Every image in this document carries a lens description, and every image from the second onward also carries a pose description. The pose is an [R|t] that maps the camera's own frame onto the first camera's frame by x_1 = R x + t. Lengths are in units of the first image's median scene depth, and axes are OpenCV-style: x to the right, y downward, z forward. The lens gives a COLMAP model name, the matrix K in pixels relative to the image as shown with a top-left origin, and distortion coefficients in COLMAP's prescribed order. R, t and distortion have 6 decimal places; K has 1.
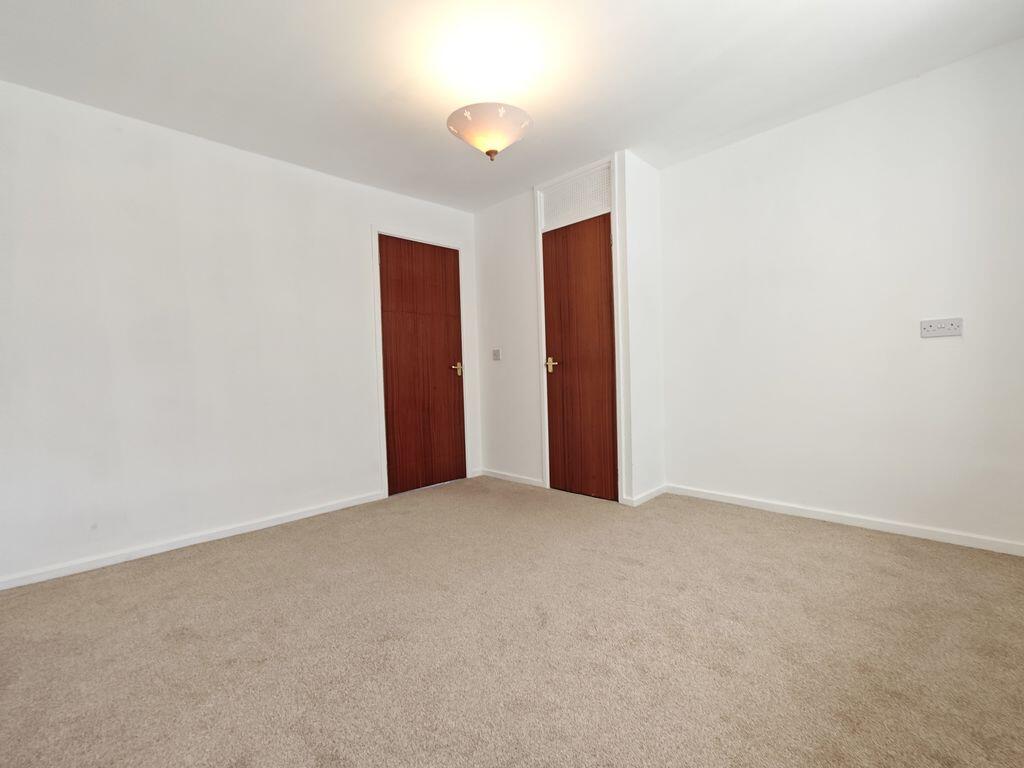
lens RADIAL K [[448.5, 0, 512.0], [0, 448.5, 384.0], [0, 0, 1]] dist [-0.000225, 0.000036]
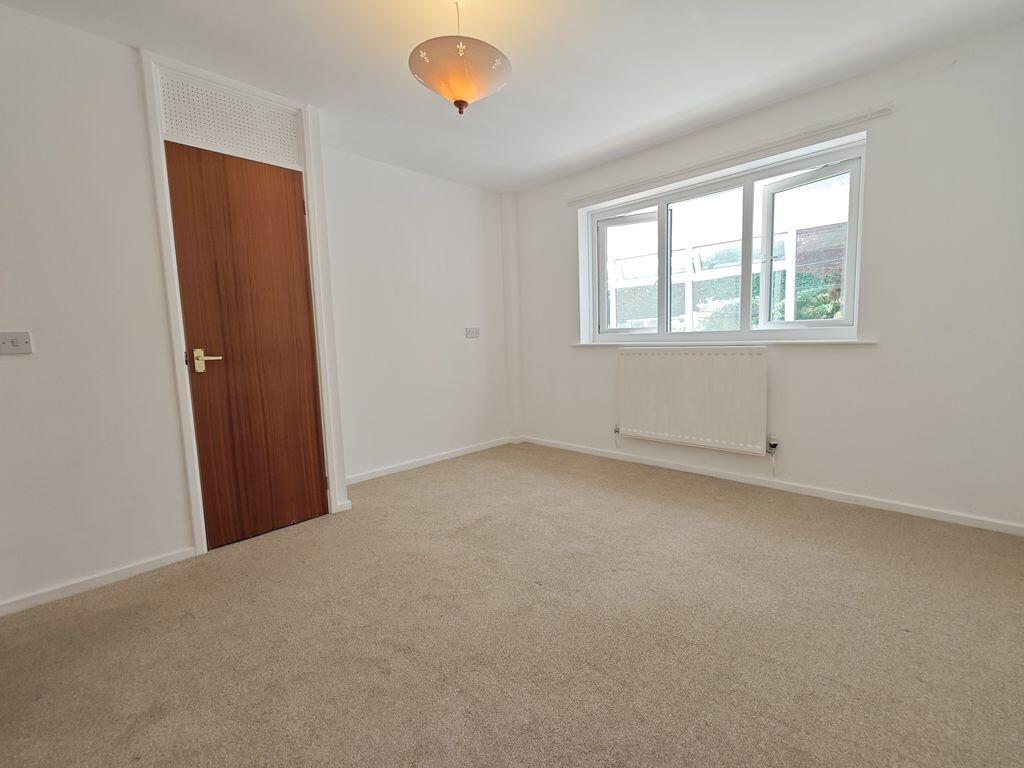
lens RADIAL K [[441.5, 0, 512.0], [0, 441.5, 384.0], [0, 0, 1]] dist [0.001499, -0.000011]
pose [[0.008581, -0.071745, 0.997386, -0.594340], [0.069719, 0.995038, 0.070977, -0.025080], [-0.997530, 0.068928, 0.013540, 0.606366]]
